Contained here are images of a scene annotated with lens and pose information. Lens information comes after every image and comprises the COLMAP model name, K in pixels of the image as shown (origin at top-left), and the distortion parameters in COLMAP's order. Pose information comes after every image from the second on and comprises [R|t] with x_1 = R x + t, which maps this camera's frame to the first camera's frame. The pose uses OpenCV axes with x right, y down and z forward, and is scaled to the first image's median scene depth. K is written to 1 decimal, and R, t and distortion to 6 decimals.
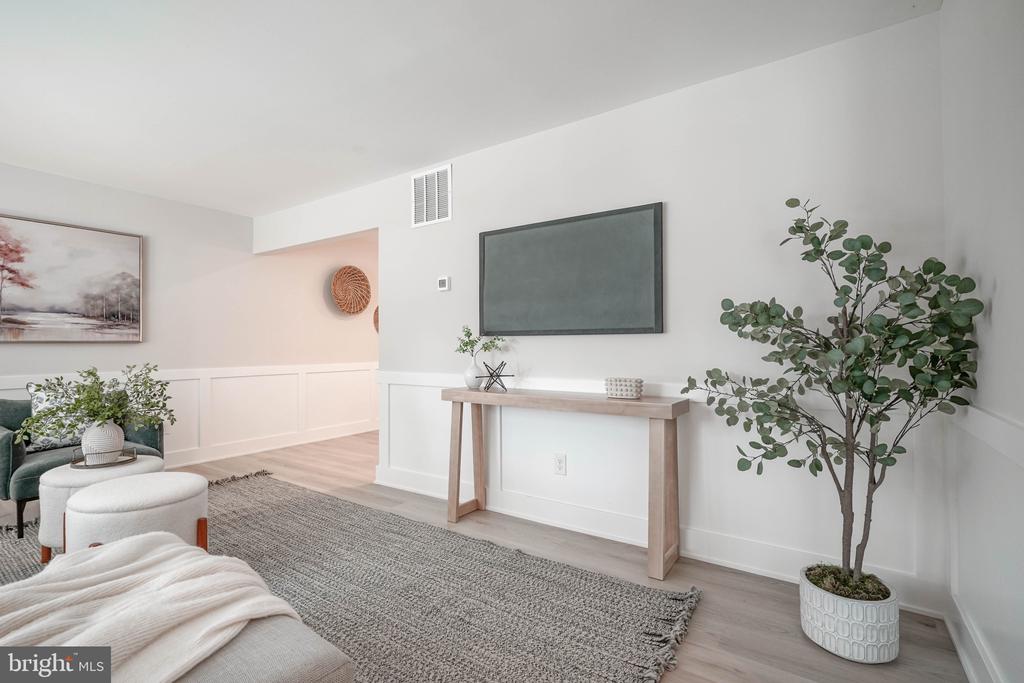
lens RADIAL K [[481.0, 0, 508.8], [0, 481.0, 344.0], [0, 0, 1]] dist [0.002277, -0.001070]
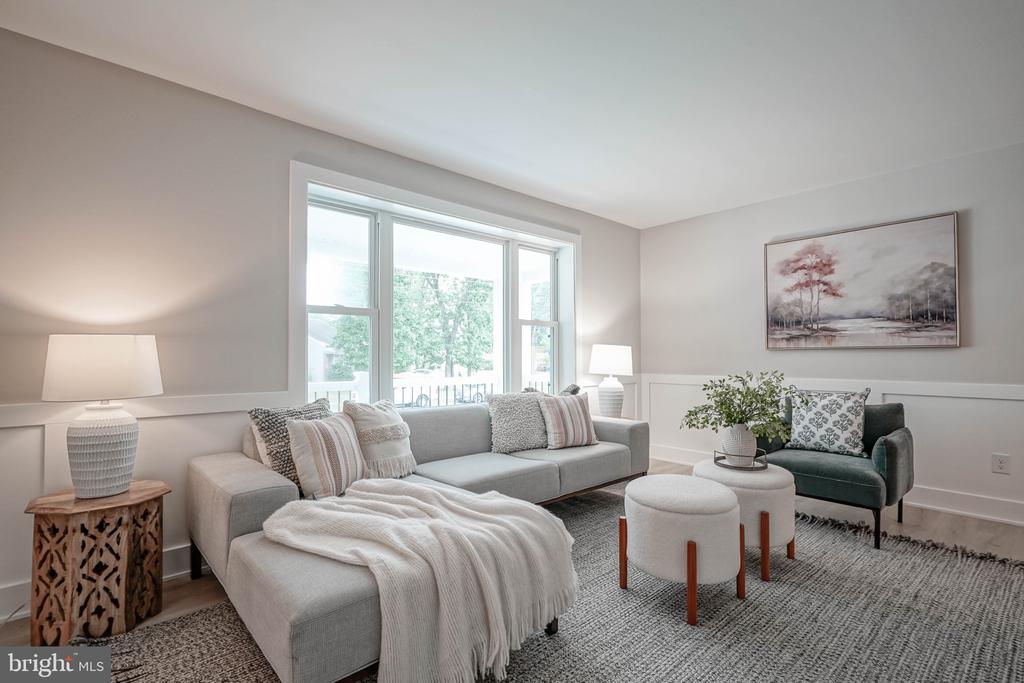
lens RADIAL K [[481.0, 0, 506.6], [0, 481.0, 347.7], [0, 0, 1]] dist [0.002277, -0.001070]
pose [[-0.242342, -0.009373, -0.970145, 0.196094], [0.007651, 0.999904, -0.011571, 0.001977], [0.970161, -0.010227, -0.242247, 0.521936]]
